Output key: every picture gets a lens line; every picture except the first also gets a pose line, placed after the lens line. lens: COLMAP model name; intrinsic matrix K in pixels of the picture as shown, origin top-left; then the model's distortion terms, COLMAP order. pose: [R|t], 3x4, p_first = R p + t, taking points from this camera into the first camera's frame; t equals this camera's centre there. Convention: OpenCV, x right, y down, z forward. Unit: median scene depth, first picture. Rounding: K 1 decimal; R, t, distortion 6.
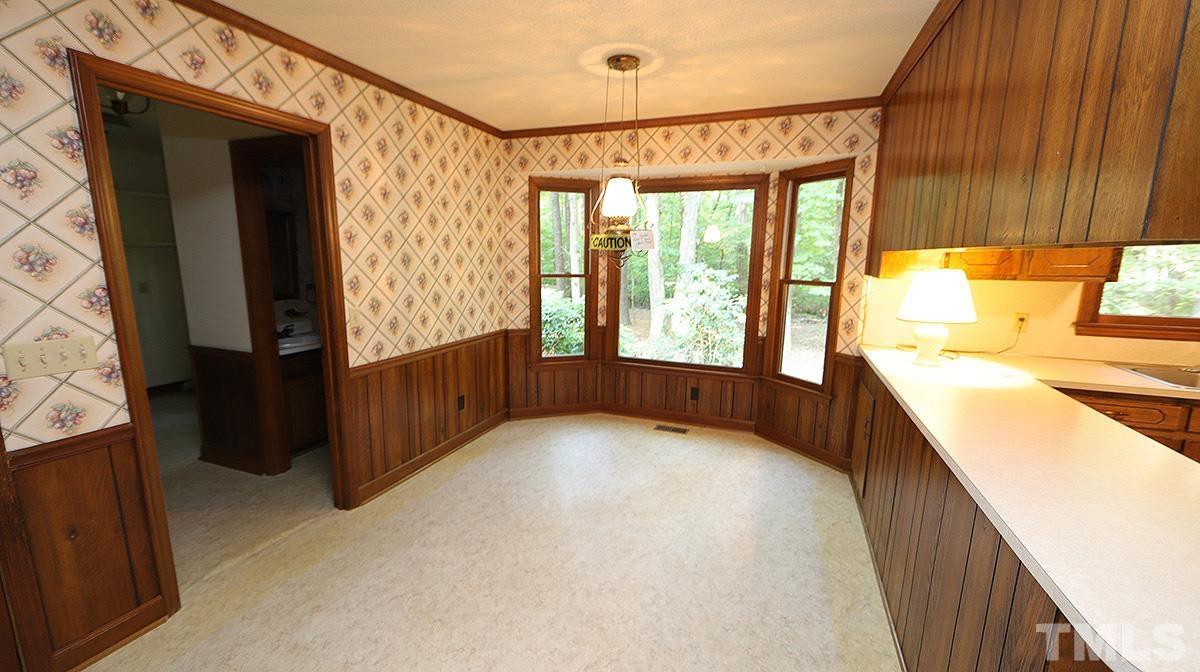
lens RADIAL K [[469.5, 0, 602.9], [0, 469.5, 339.3], [0, 0, 1]] dist [0.001490, 0.000245]
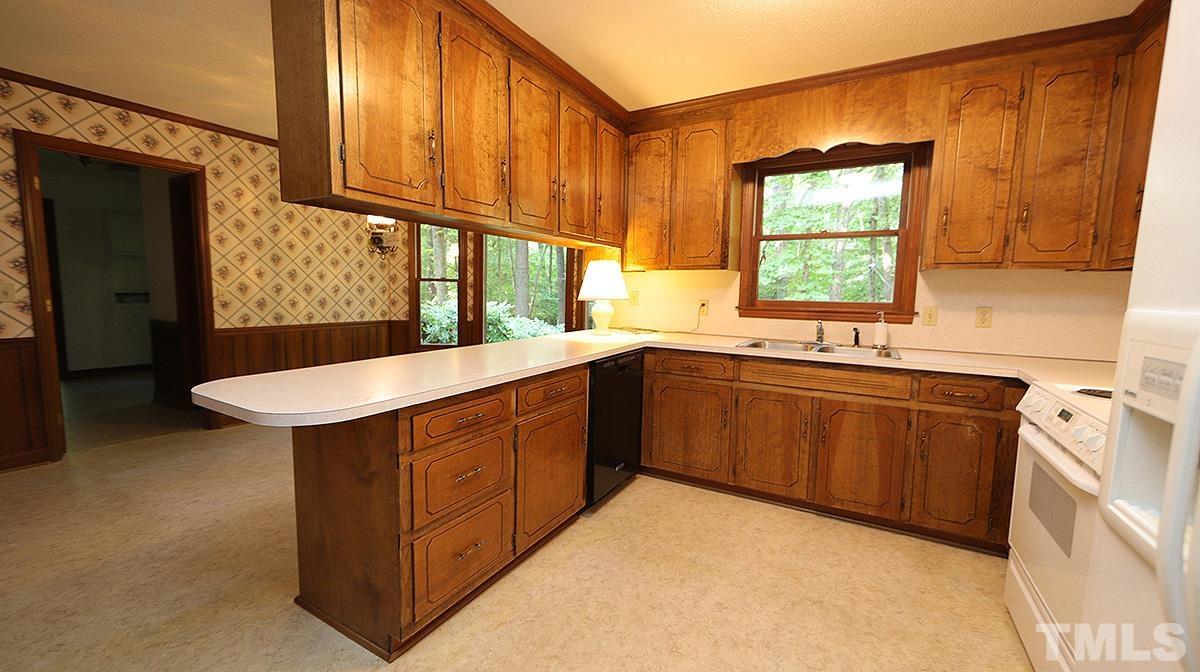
lens RADIAL K [[469.5, 0, 603.2], [0, 469.5, 338.6], [0, 0, 1]] dist [0.001490, 0.000245]
pose [[0.989278, 0.025535, -0.143792, 0.832969], [-0.036171, 0.996760, -0.071848, 0.148446], [0.141491, 0.076279, 0.986996, -0.255825]]
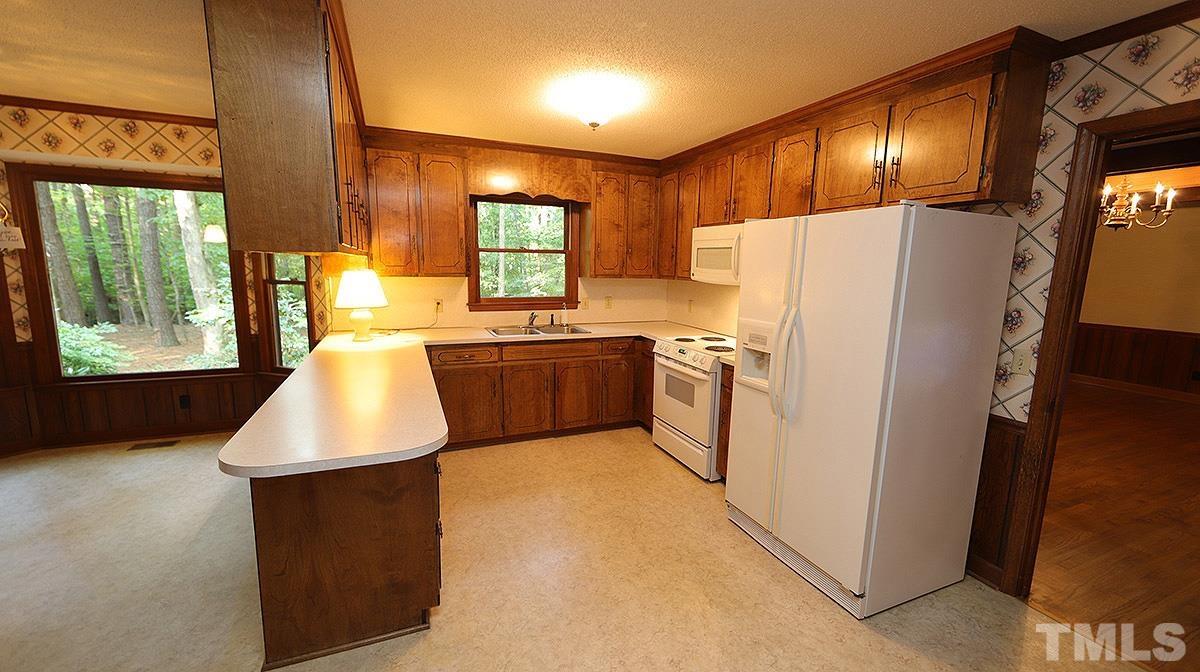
lens RADIAL K [[469.5, 0, 605.0], [0, 469.5, 337.9], [0, 0, 1]] dist [0.001490, 0.000245]
pose [[0.713321, -0.103804, 0.693107, 0.240532], [0.109806, 0.993310, 0.035756, 0.071872], [-0.692182, 0.050602, 0.719947, -0.425057]]
